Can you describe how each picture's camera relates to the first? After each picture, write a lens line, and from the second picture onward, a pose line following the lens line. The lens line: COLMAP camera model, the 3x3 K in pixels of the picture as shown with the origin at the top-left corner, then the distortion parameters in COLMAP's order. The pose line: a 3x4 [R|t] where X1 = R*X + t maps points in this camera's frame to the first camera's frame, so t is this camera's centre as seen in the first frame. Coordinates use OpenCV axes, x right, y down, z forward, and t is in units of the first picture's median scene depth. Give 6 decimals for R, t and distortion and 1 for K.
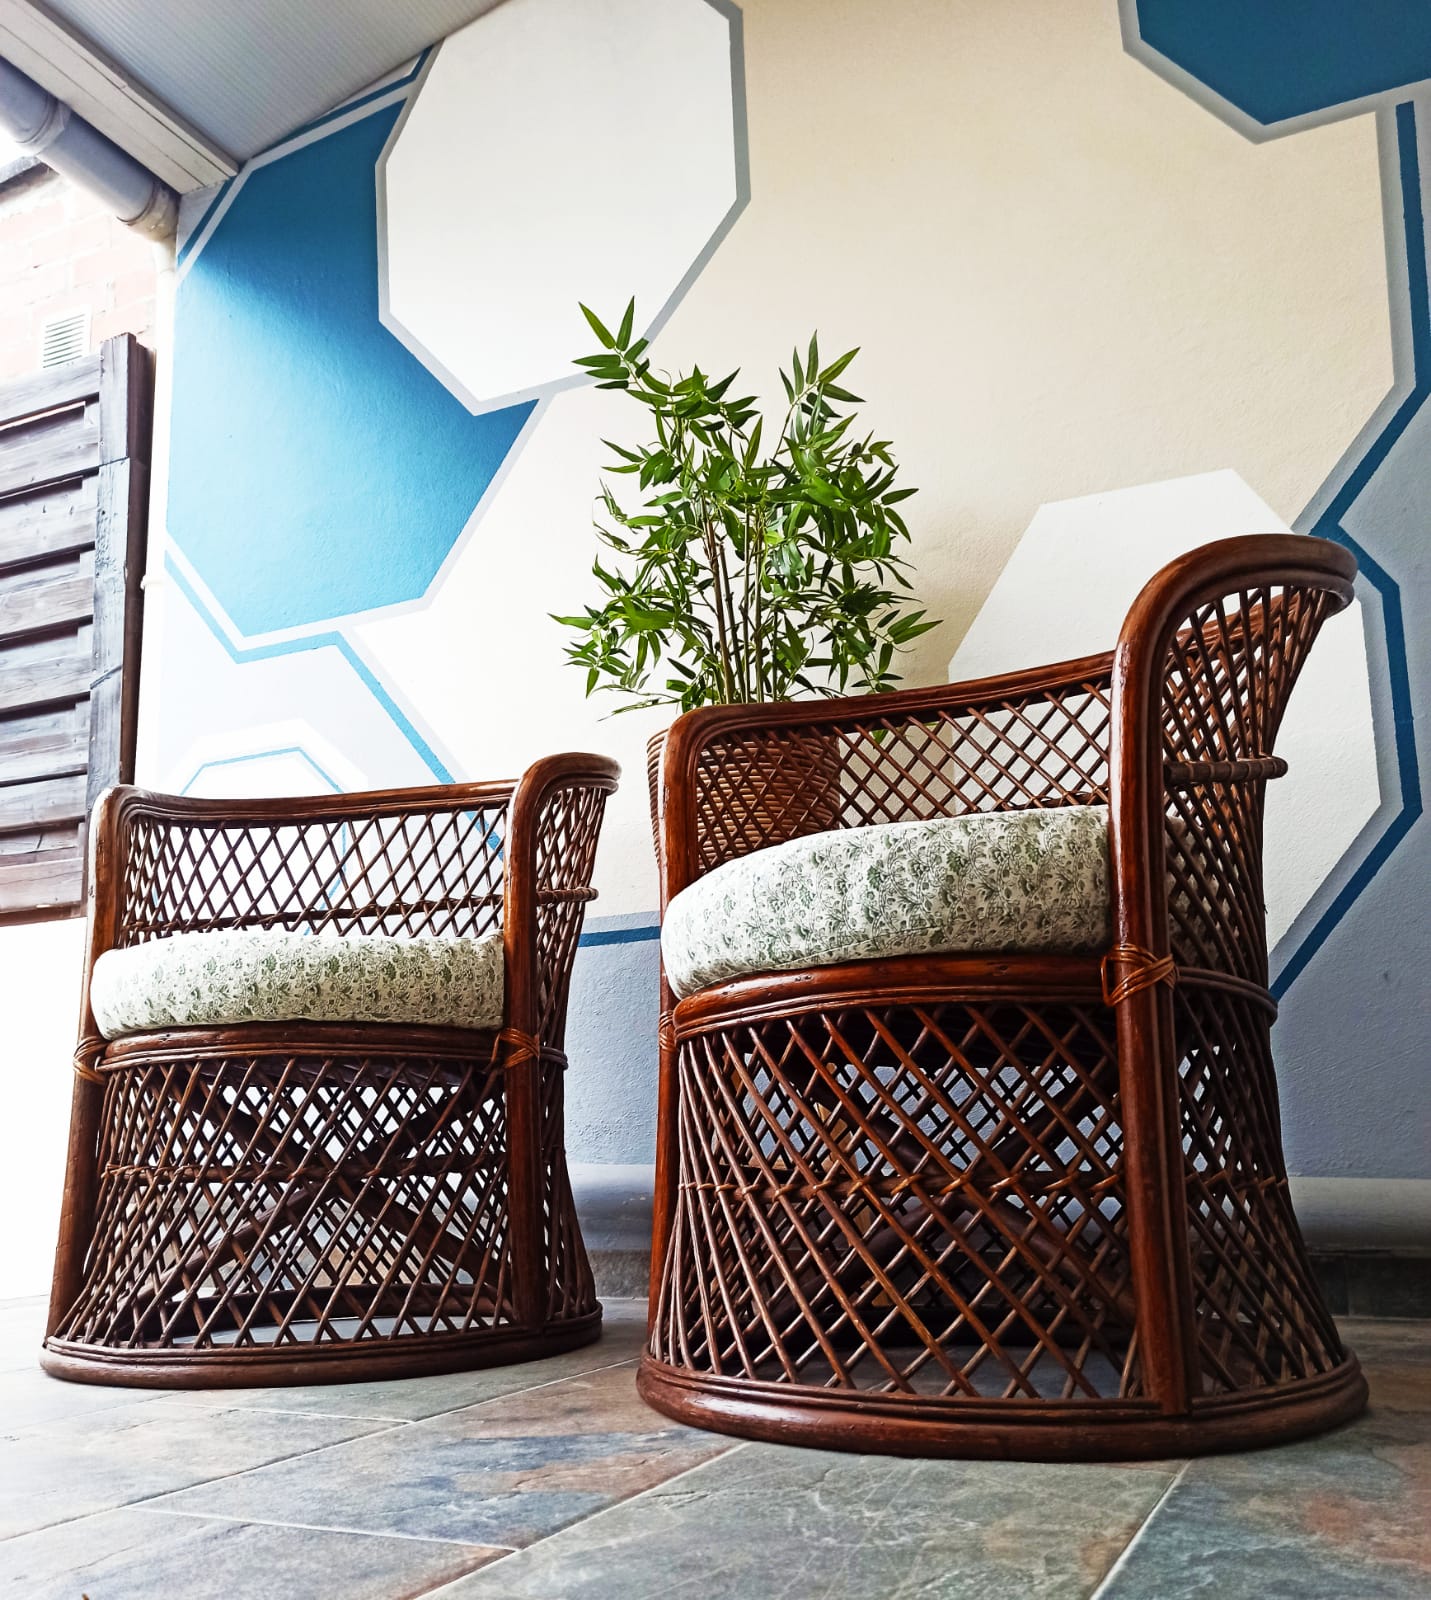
lens RADIAL K [[1389.6, 0, 723.8], [0, 1389.6, 948.9], [0, 0, 1]] dist [0.089645, -0.108191]
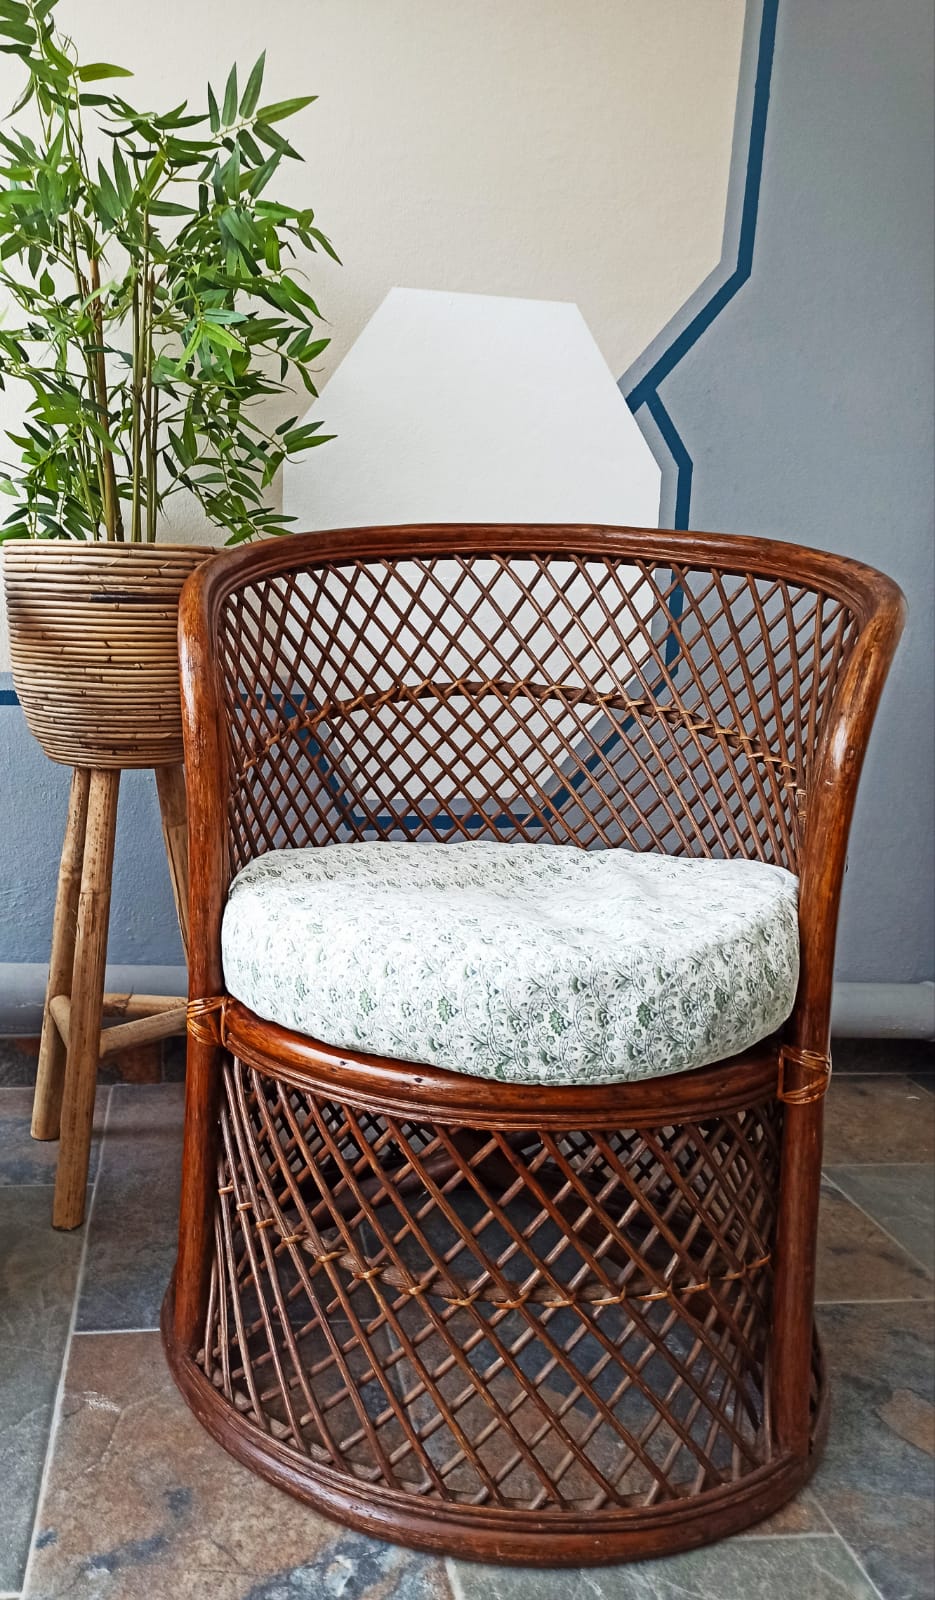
lens RADIAL K [[1198.8, 0, 326.0], [0, 1198.8, 799.5], [0, 0, 1]] dist [0.072712, -0.081082]
pose [[0.849542, -0.031986, 0.526550, -0.311615], [-0.125568, 0.957209, 0.260738, -0.237122], [-0.512358, -0.287626, 0.809173, 0.325716]]
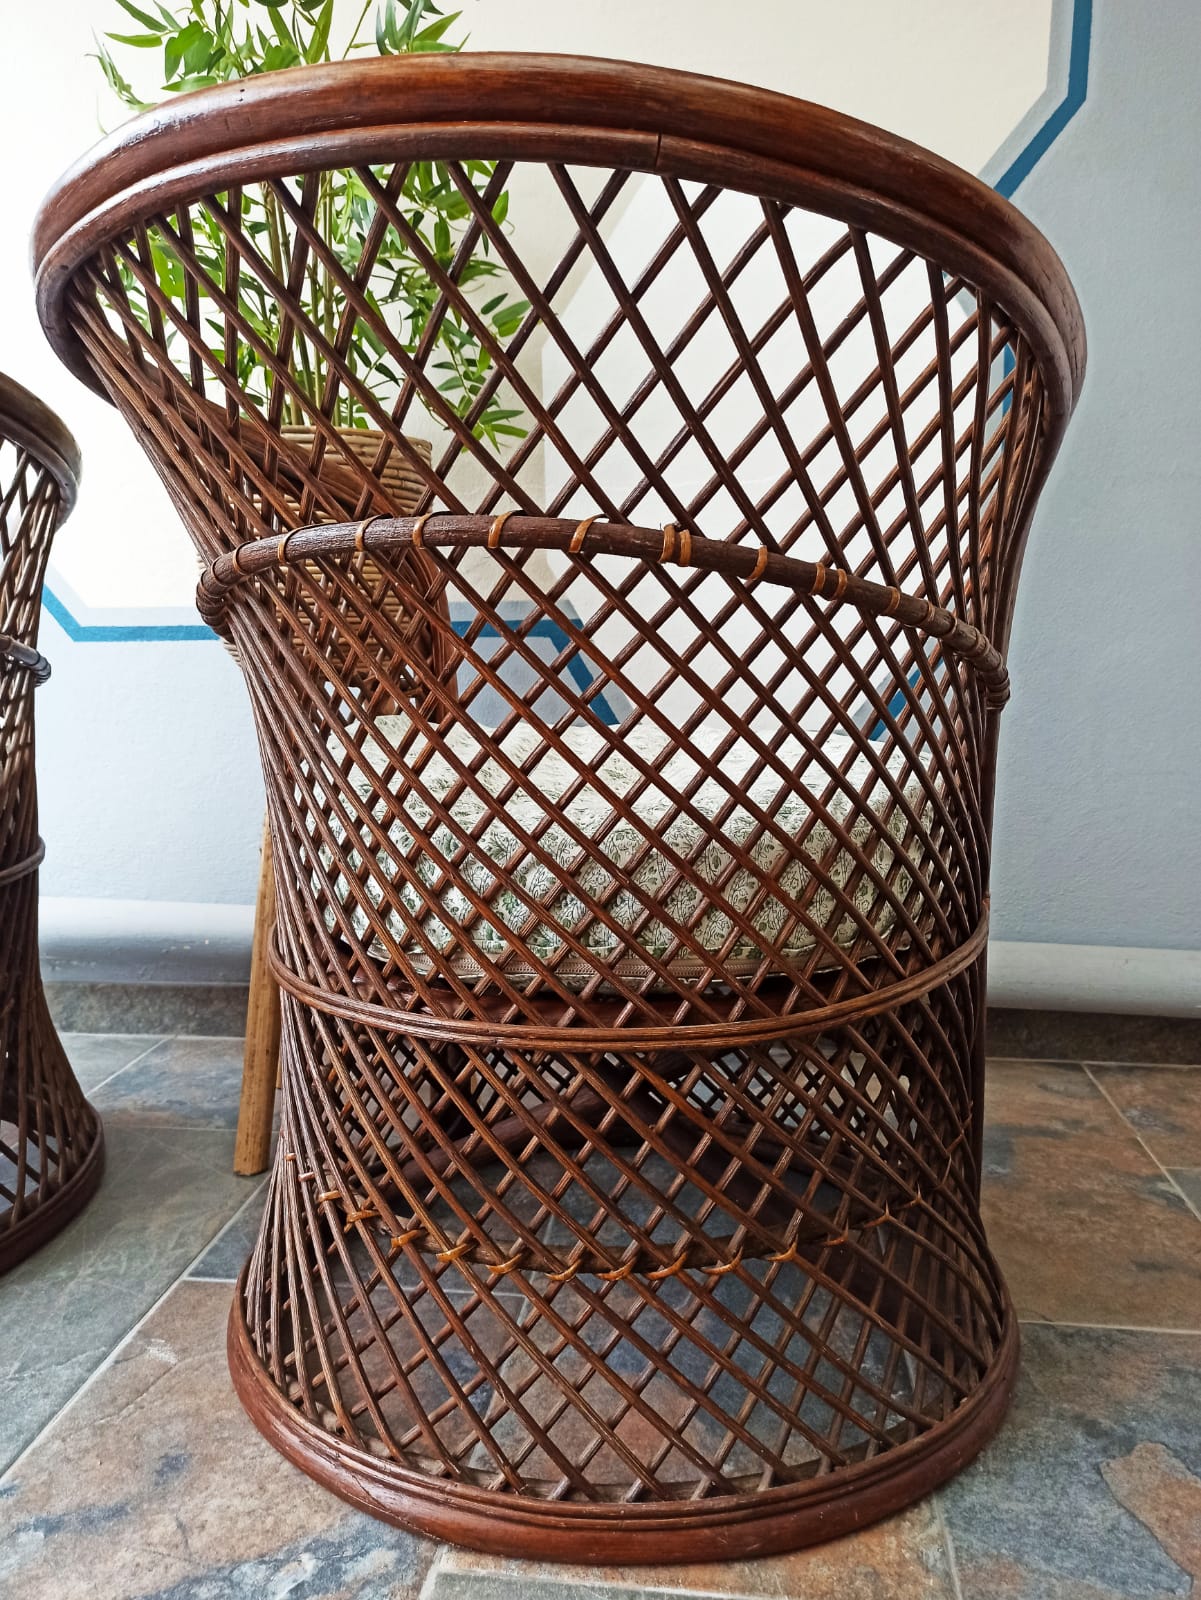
lens RADIAL K [[1187.6, 0, 601.1], [0, 1187.6, 790.8], [0, 0, 1]] dist [0.043524, -0.028018]
pose [[0.947107, -0.026094, 0.319857, -0.060639], [-0.059696, 0.964969, 0.255484, -0.161752], [-0.315318, -0.261065, 0.912370, 0.301427]]
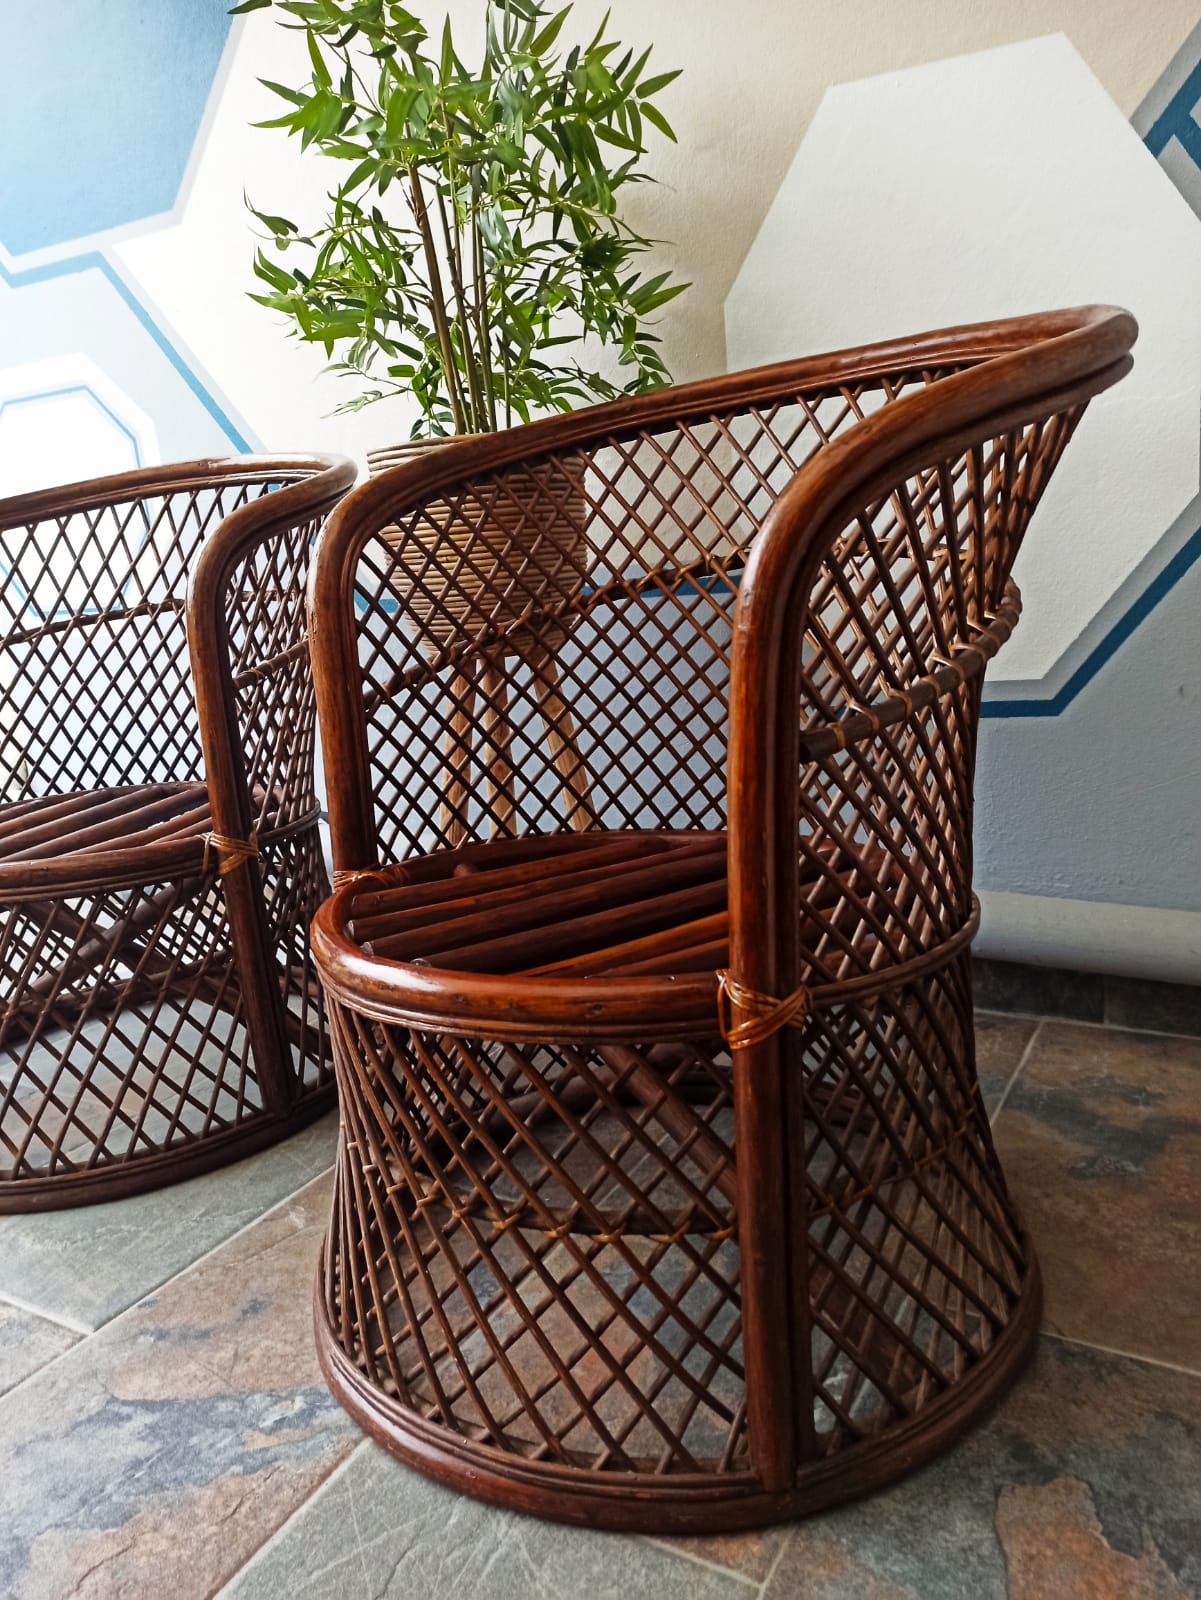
lens RADIAL K [[1181.2, 0, 606.9], [0, 1181.2, 786.9], [0, 0, 1]] dist [0.057434, -0.048972]
pose [[0.995896, -0.036434, -0.082853, 0.172996], [0.062903, 0.936806, 0.344148, -0.225831], [0.065078, -0.347948, 0.935253, 0.247911]]
